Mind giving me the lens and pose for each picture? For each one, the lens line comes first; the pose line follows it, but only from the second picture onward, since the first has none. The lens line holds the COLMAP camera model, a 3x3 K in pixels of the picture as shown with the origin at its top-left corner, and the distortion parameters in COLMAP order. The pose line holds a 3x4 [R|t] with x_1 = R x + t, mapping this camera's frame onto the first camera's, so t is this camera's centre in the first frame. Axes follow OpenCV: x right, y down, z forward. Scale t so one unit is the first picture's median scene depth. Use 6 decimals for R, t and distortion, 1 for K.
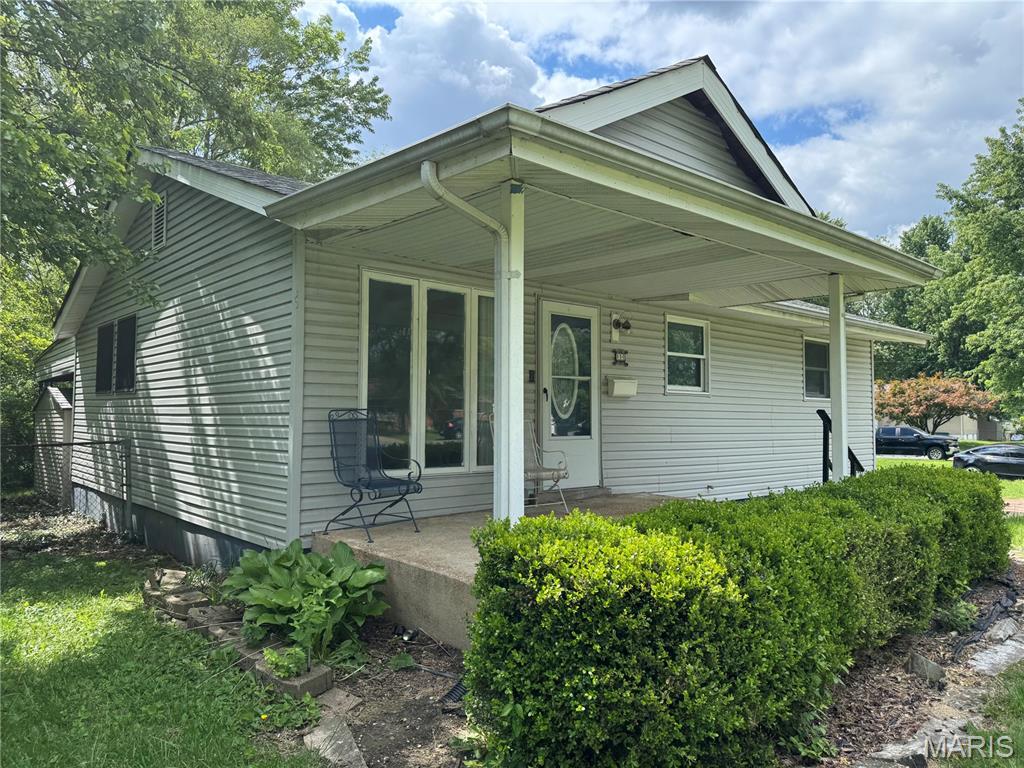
lens RADIAL K [[716.5, 0, 515.5], [0, 716.5, 383.0], [0, 0, 1]] dist [0.064636, -0.074592]
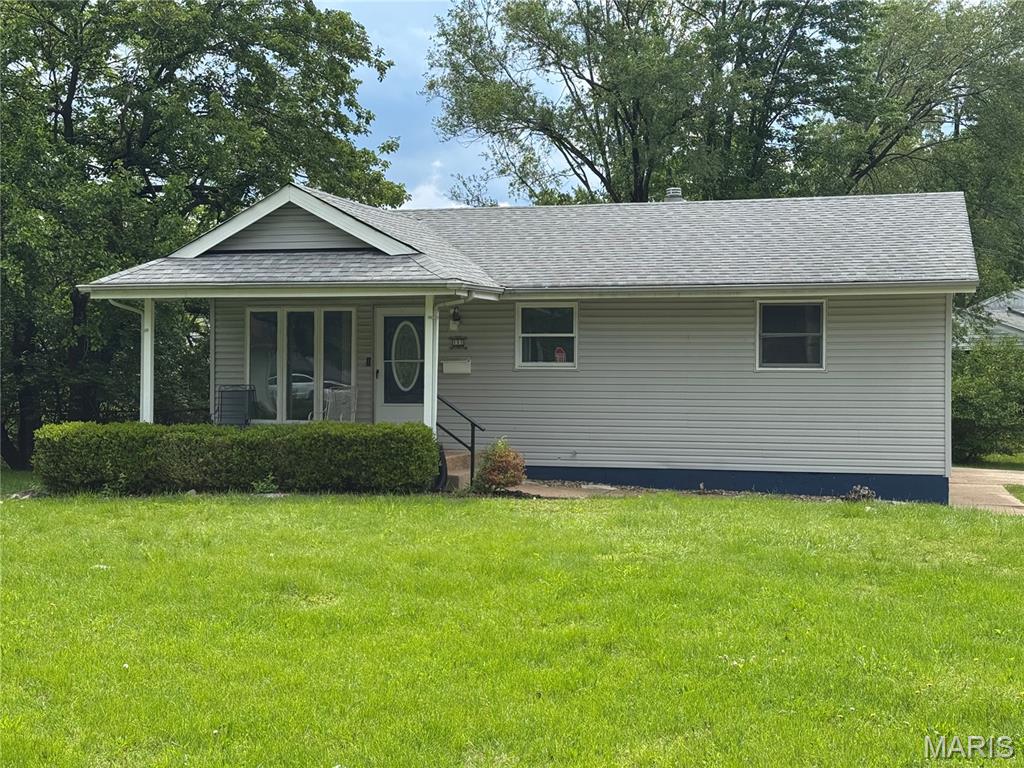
lens RADIAL K [[1443.4, 0, 512.0], [0, 1443.4, 384.0], [0, 0, 1]] dist [0.143551, -0.000148]
pose [[0.560462, -0.002103, -0.828177, 2.342894], [0.038542, 0.998980, 0.023546, -0.019610], [0.827283, -0.045116, 0.559971, -0.358926]]
